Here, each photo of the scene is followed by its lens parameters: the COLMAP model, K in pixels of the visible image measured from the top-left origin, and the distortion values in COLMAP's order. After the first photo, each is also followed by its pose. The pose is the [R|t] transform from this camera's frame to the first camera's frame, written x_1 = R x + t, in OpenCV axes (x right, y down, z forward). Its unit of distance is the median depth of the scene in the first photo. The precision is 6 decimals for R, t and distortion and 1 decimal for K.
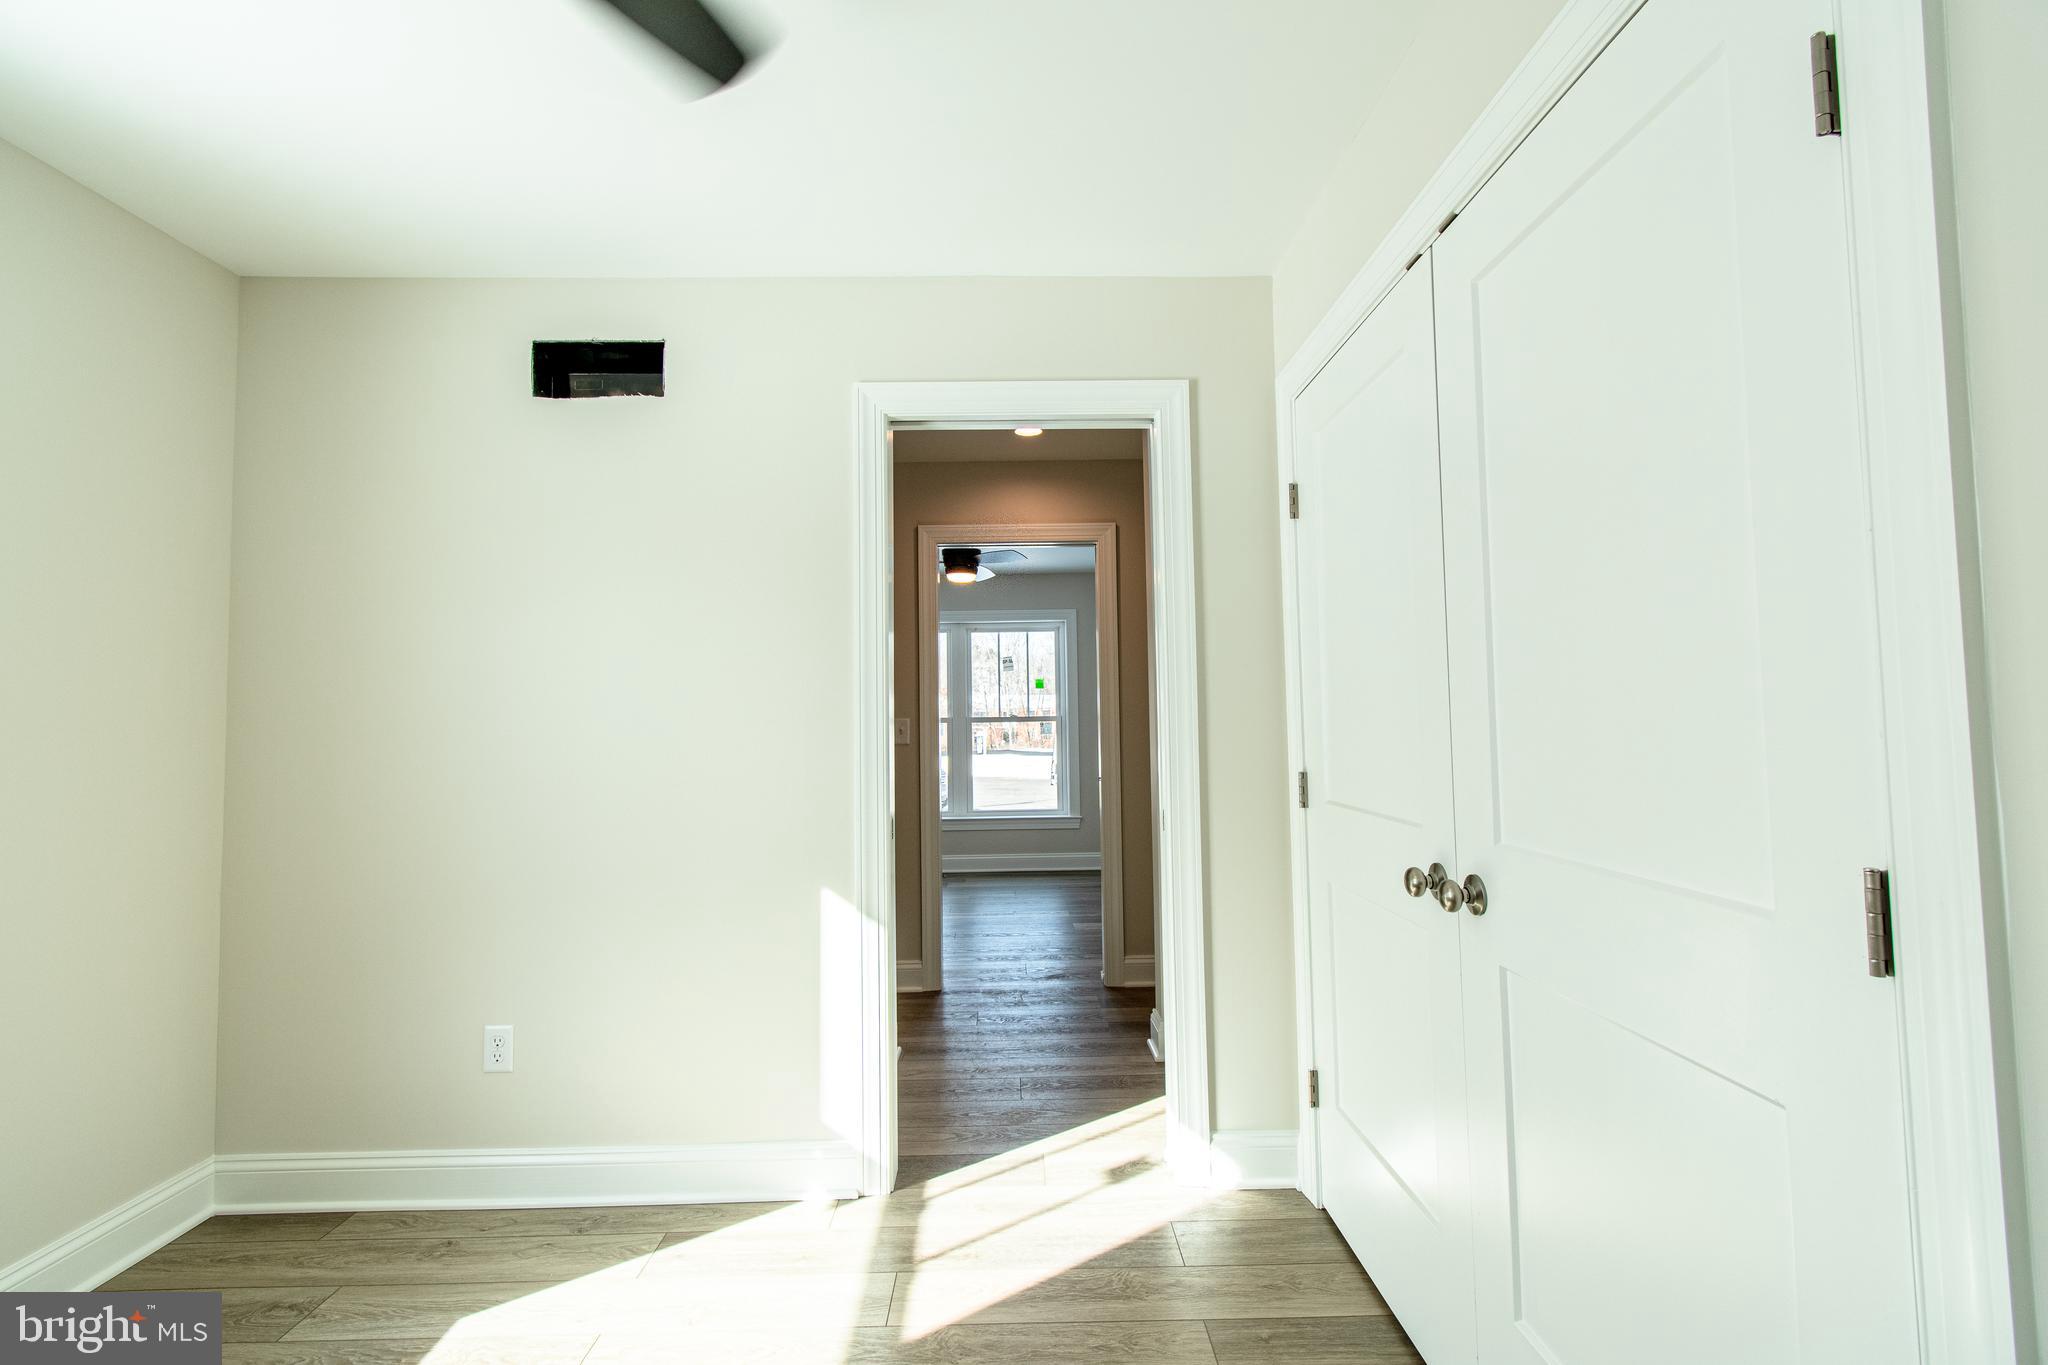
lens RADIAL K [[900.5, 0, 1022.0], [0, 900.5, 679.5], [0, 0, 1]] dist [0.001545, -0.000195]
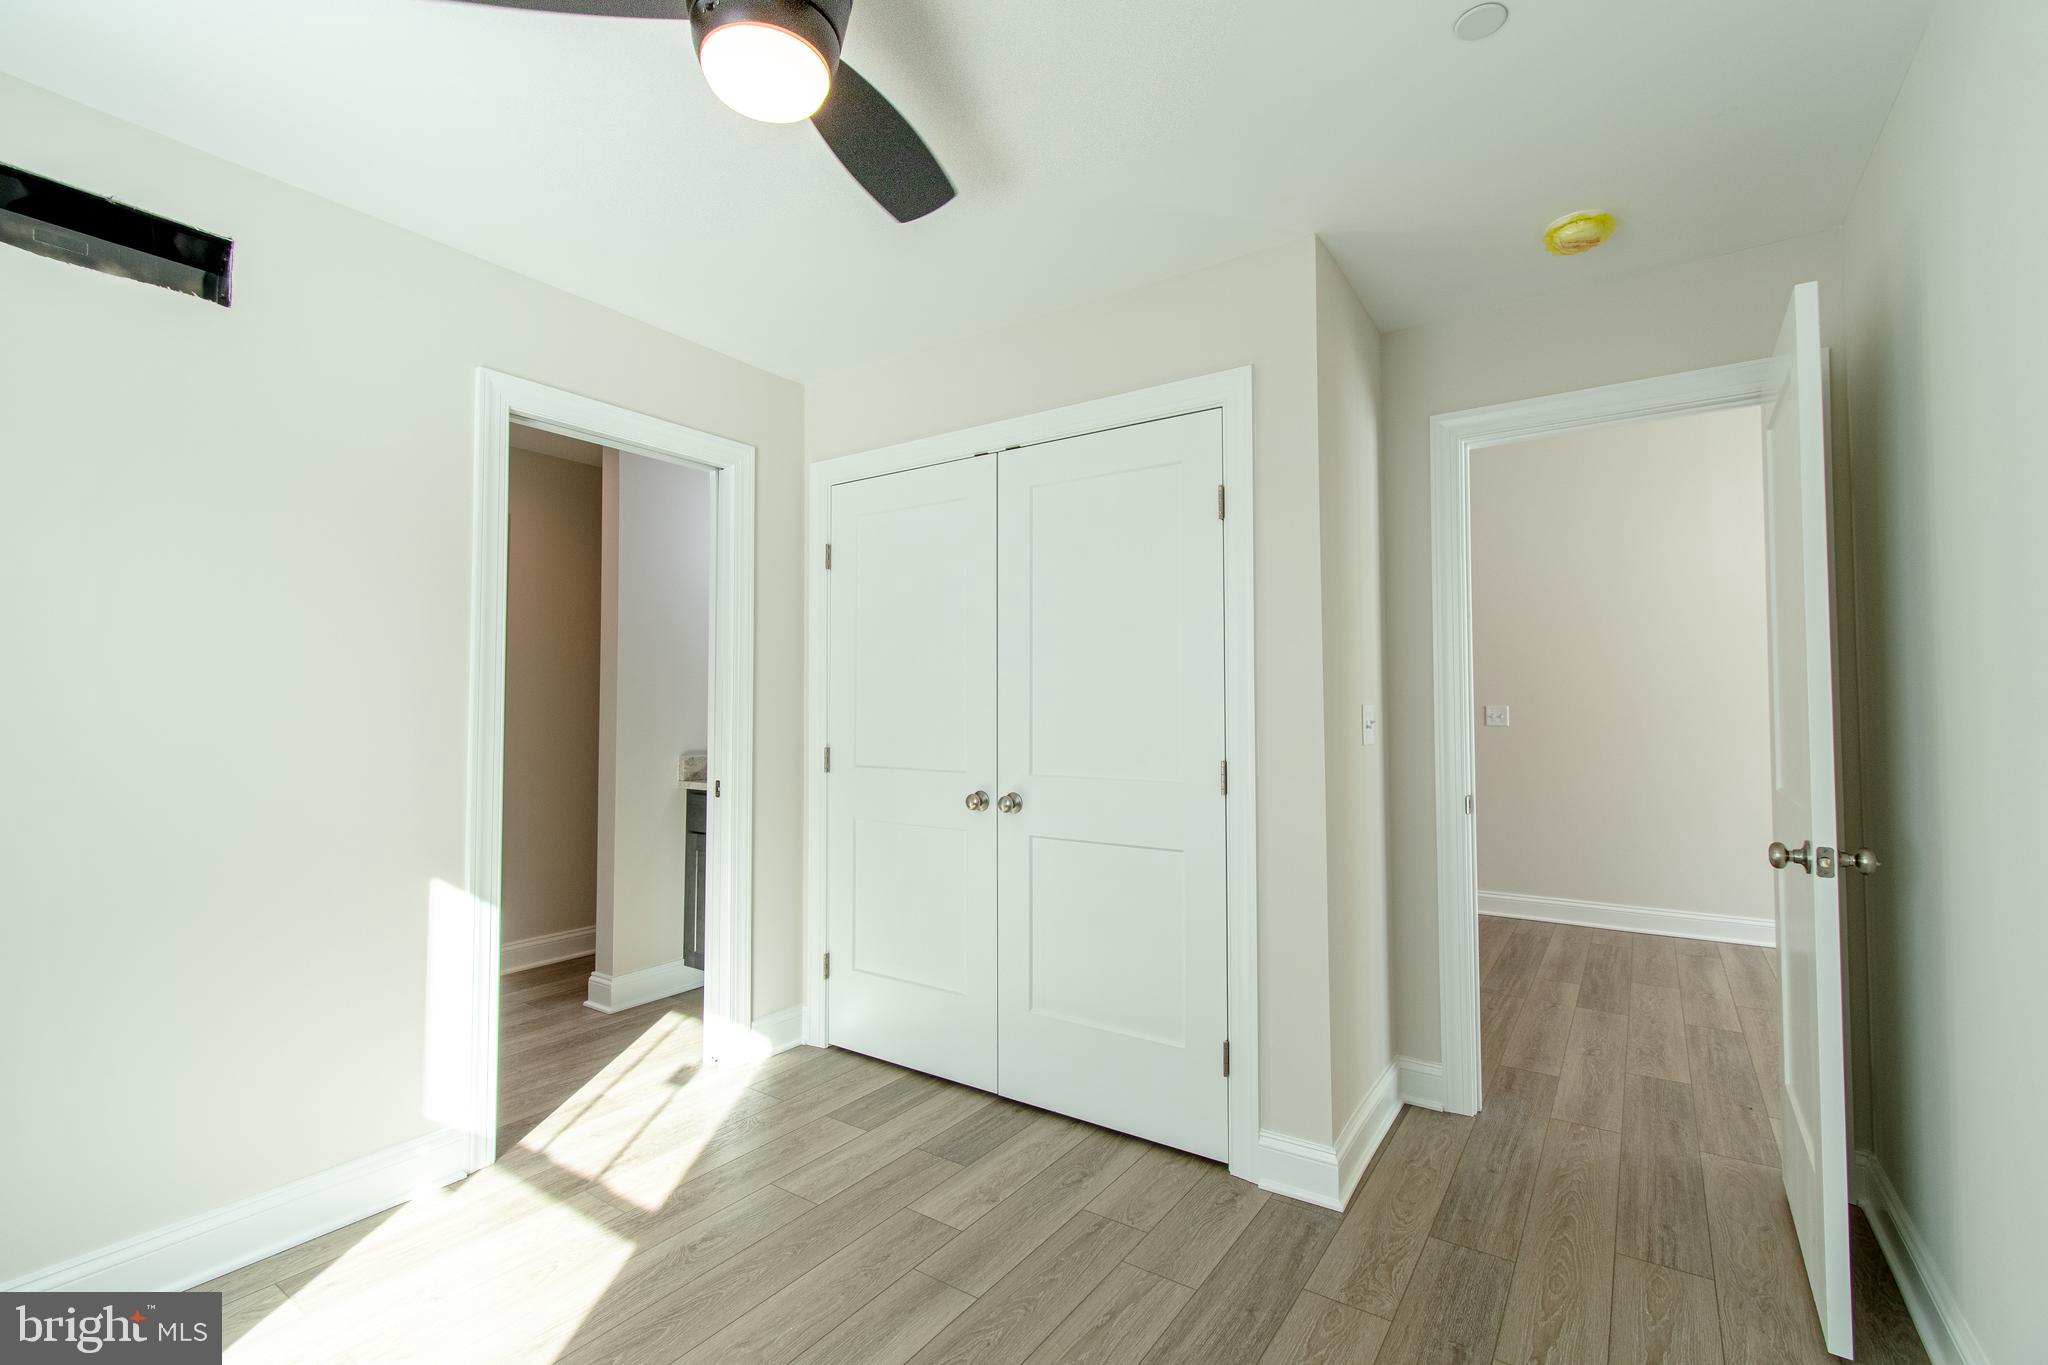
lens RADIAL K [[900.5, 0, 1022.0], [0, 900.5, 679.5], [0, 0, 1]] dist [0.001545, -0.000195]
pose [[0.582157, 0.043160, 0.811930, -0.667336], [-0.047587, 0.998687, -0.018967, 0.007376], [-0.811683, -0.027596, 0.583446, -0.081697]]
